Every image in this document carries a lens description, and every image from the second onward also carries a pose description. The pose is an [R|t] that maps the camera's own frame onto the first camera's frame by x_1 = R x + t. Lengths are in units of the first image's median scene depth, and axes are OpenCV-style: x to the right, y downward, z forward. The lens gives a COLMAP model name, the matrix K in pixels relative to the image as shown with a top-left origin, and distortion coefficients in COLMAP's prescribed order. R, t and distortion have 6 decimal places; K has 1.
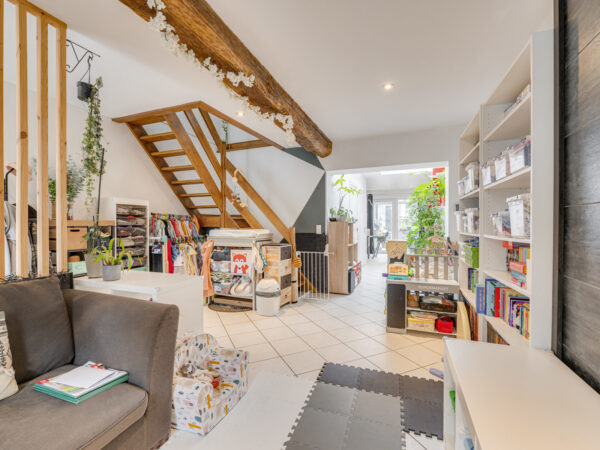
lens RADIAL K [[271.4, 0, 300.0], [0, 271.4, 226.3], [0, 0, 1]] dist [0.001563, -0.000859]
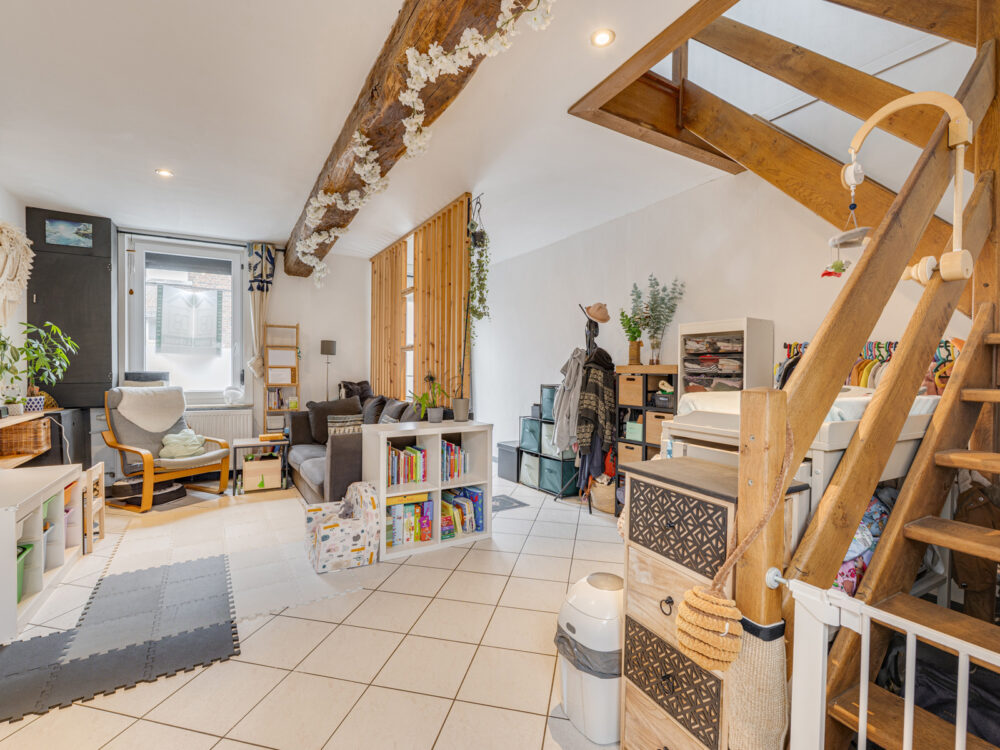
lens RADIAL K [[452.3, 0, 499.0], [0, 452.3, 374.2], [0, 0, 1]] dist [0.001563, -0.000859]
pose [[-0.605128, 0.006567, -0.796101, 0.460758], [-0.012125, 0.999774, 0.017463, -0.018431], [0.796036, 0.020219, -0.604912, 1.875116]]
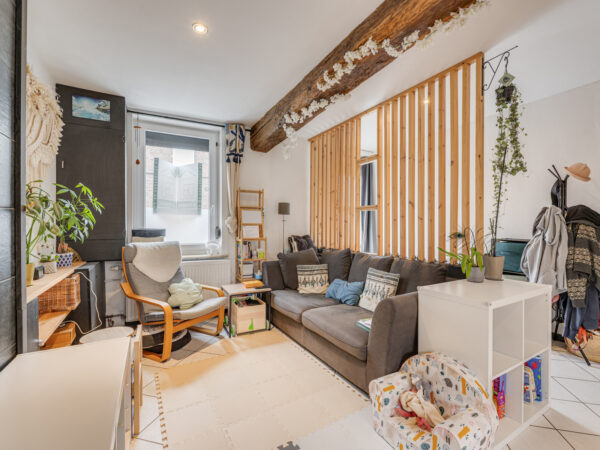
lens RADIAL K [[271.4, 0, 301.7], [0, 271.4, 224.9], [0, 0, 1]] dist [0.001563, -0.000859]
pose [[-0.630425, 0.001121, -0.776249, 0.414180], [-0.006962, 0.999951, 0.007098, -0.012959], [0.776219, 0.009879, -0.630386, 0.937879]]
